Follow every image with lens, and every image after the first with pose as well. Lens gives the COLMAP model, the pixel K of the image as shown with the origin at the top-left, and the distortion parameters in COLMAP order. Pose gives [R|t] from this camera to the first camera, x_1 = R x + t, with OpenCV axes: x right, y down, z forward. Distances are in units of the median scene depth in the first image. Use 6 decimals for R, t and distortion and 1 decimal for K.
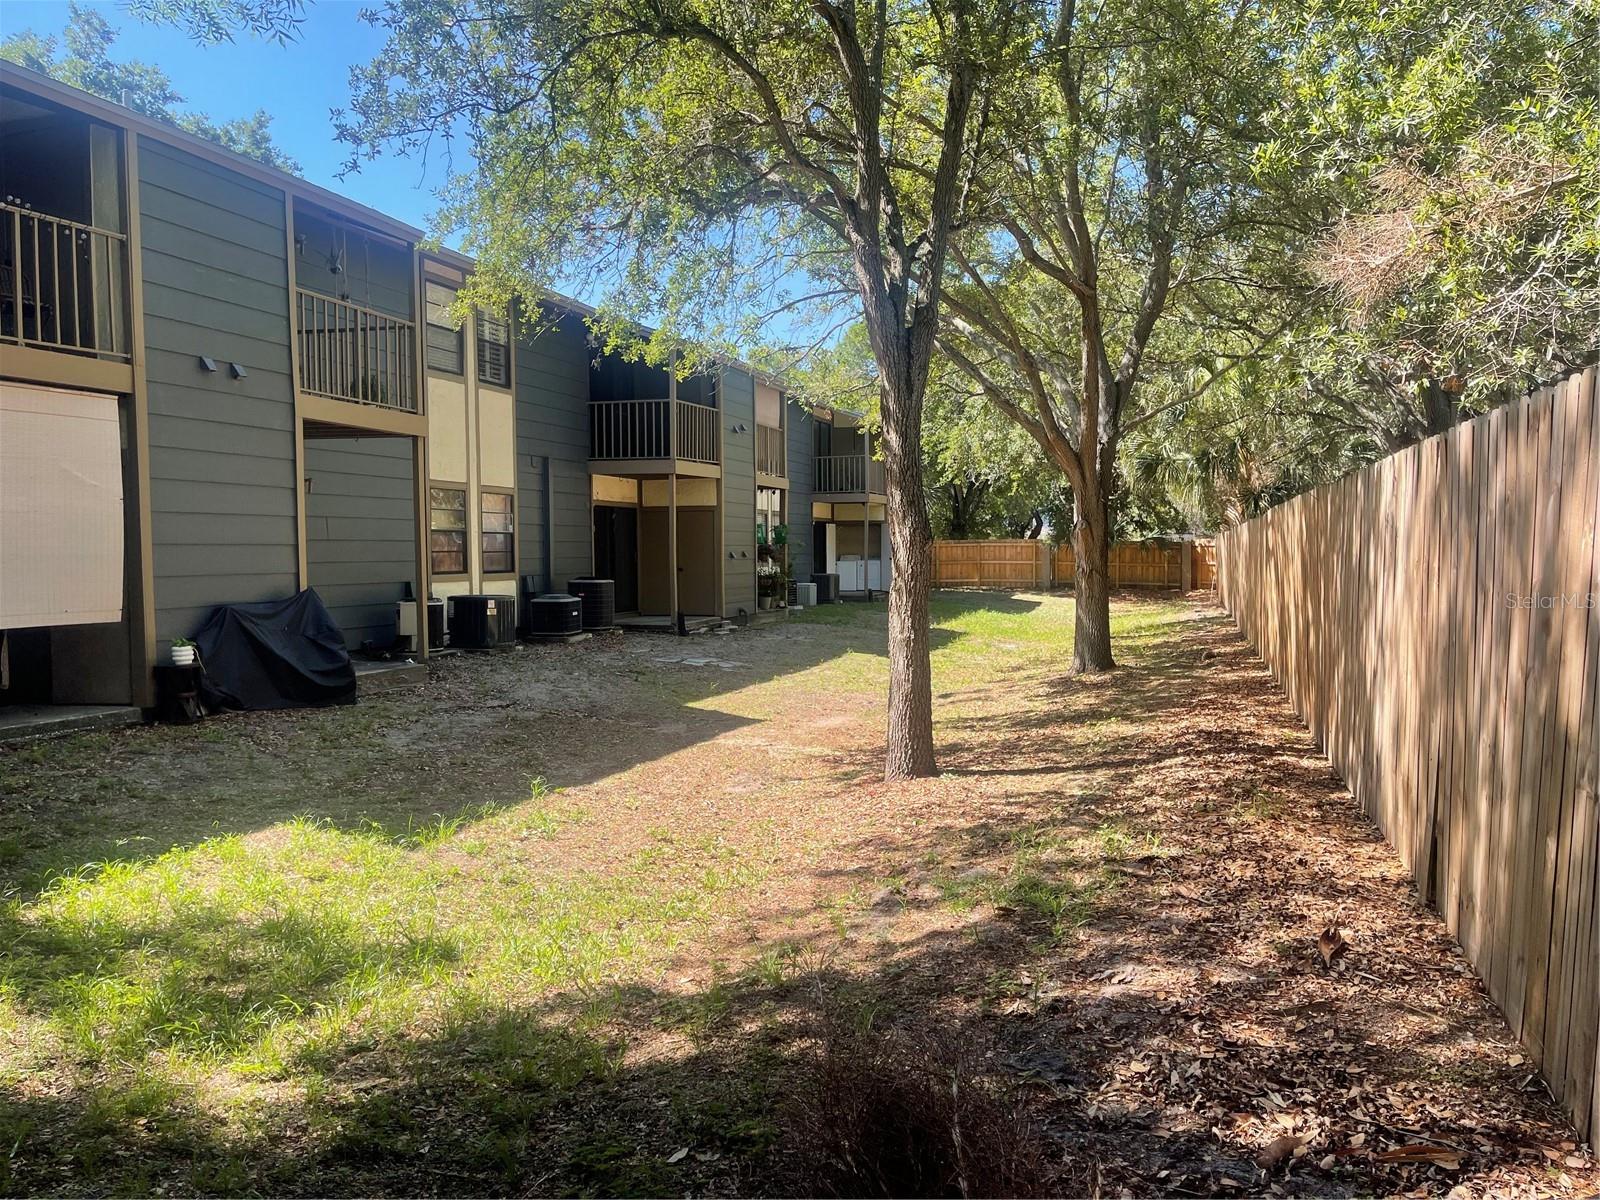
lens RADIAL K [[1157.3, 0, 800.5], [0, 1157.3, 596.2], [0, 0, 1]] dist [0.070847, -0.150246]
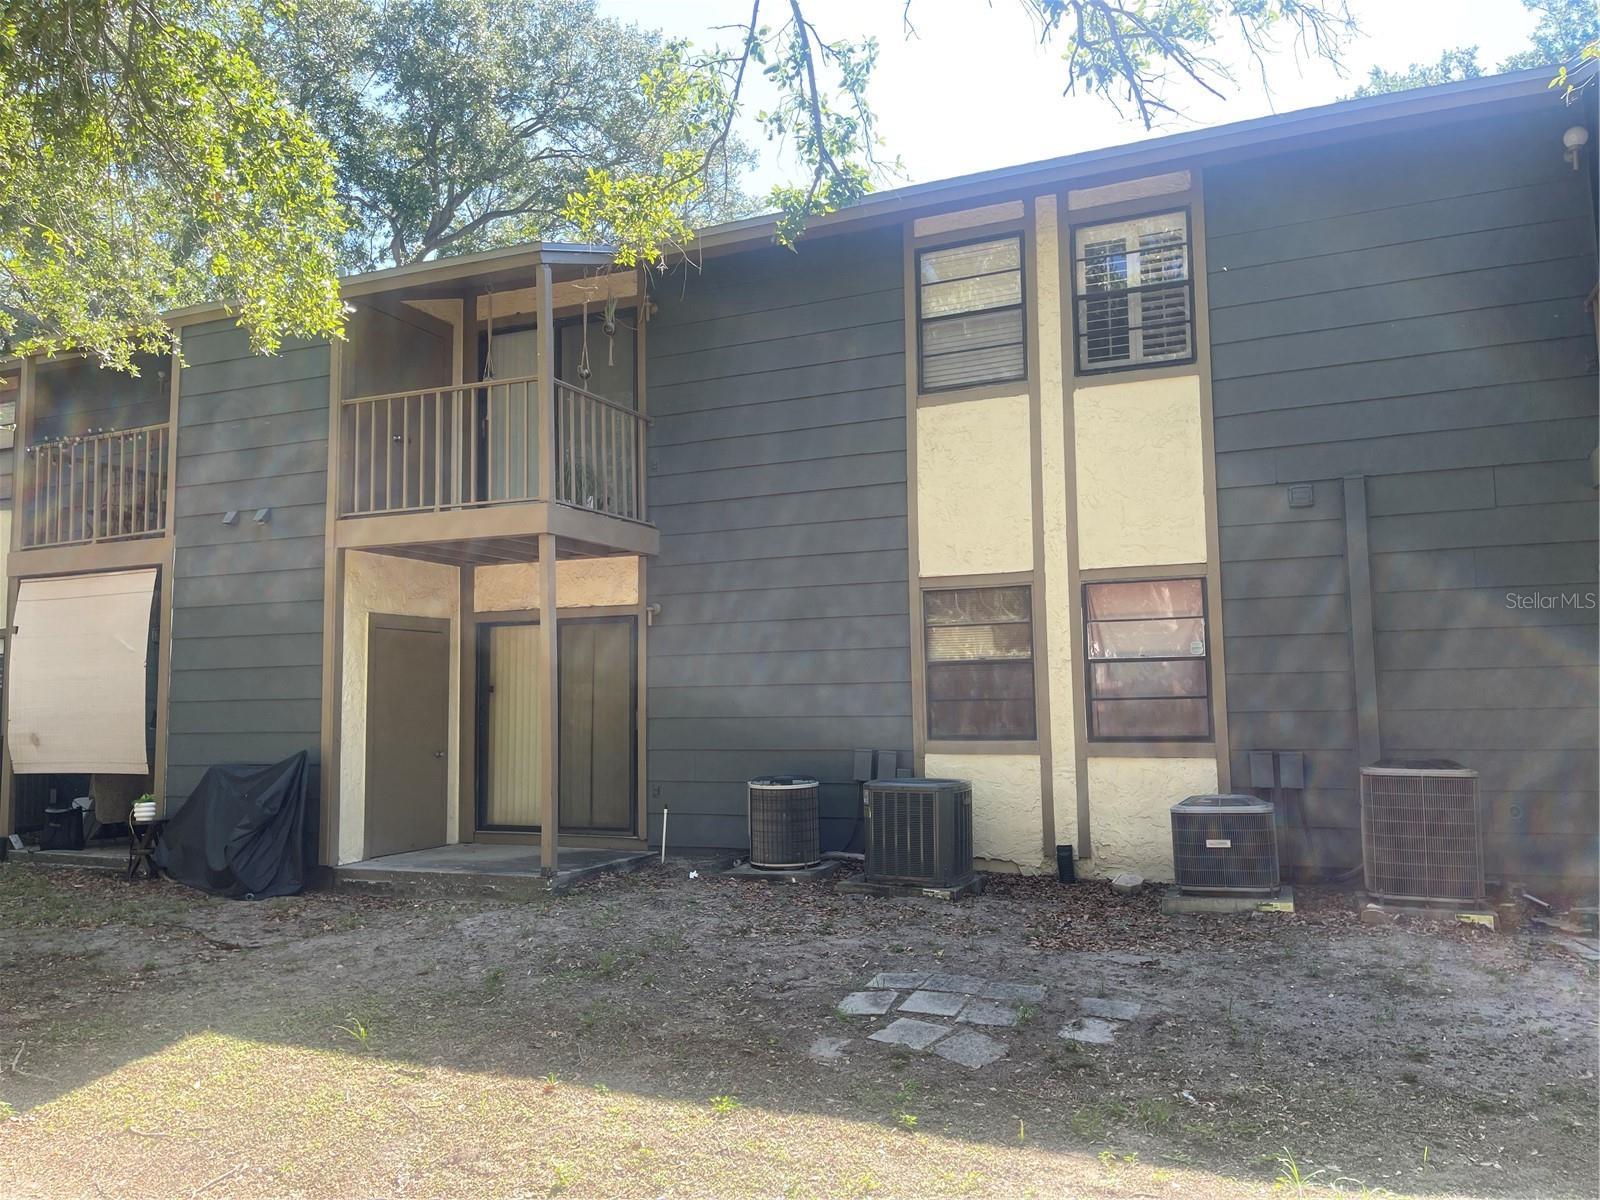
lens RADIAL K [[1157.3, 0, 800.5], [0, 1157.3, 596.2], [0, 0, 1]] dist [0.070847, -0.150246]
pose [[-0.063909, -0.075981, -0.995059, 0.260181], [-0.024282, 0.996921, -0.074563, -0.043580], [0.997660, 0.019397, -0.065557, 0.937555]]
